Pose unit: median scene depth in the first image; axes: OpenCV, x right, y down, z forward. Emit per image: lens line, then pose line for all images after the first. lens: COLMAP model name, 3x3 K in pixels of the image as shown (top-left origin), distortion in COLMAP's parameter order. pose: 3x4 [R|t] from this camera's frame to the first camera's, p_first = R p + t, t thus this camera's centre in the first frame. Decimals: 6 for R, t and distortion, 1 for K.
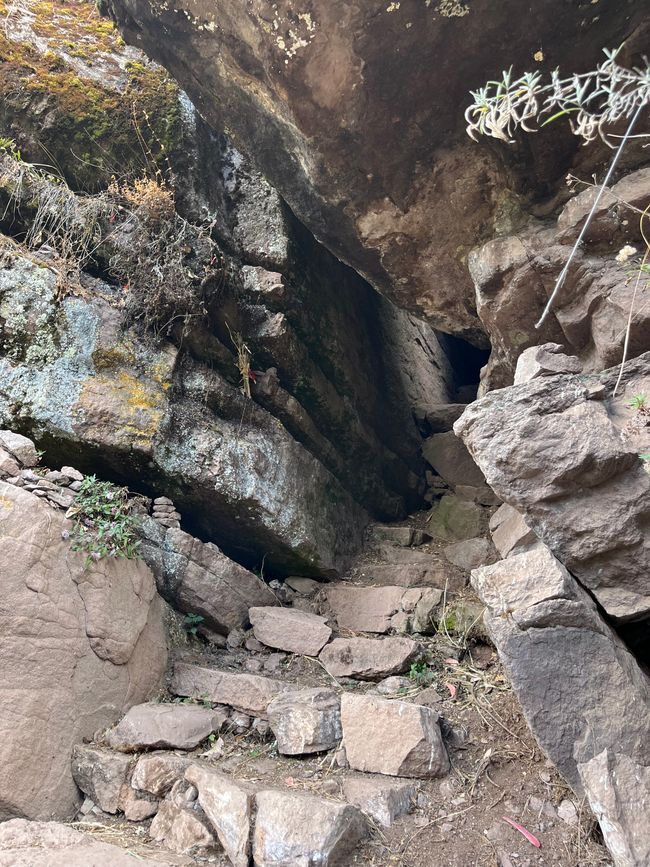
lens RADIAL K [[649.5, 0, 325.0], [0, 649.5, 433.5], [0, 0, 1]] dist [-0.005310, -0.007453]
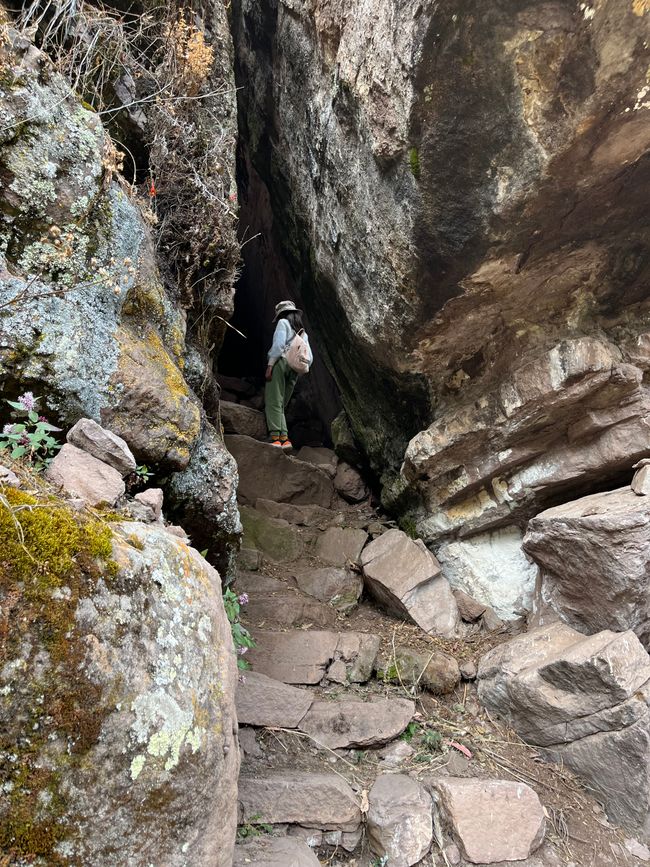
lens RADIAL K [[649.5, 0, 325.0], [0, 649.5, 433.5], [0, 0, 1]] dist [-0.005310, -0.007453]
pose [[0.666965, 0.161069, 0.727472, -0.669006], [-0.215379, 0.976351, -0.018708, -0.022565], [-0.713281, -0.144204, 0.685883, 0.453879]]
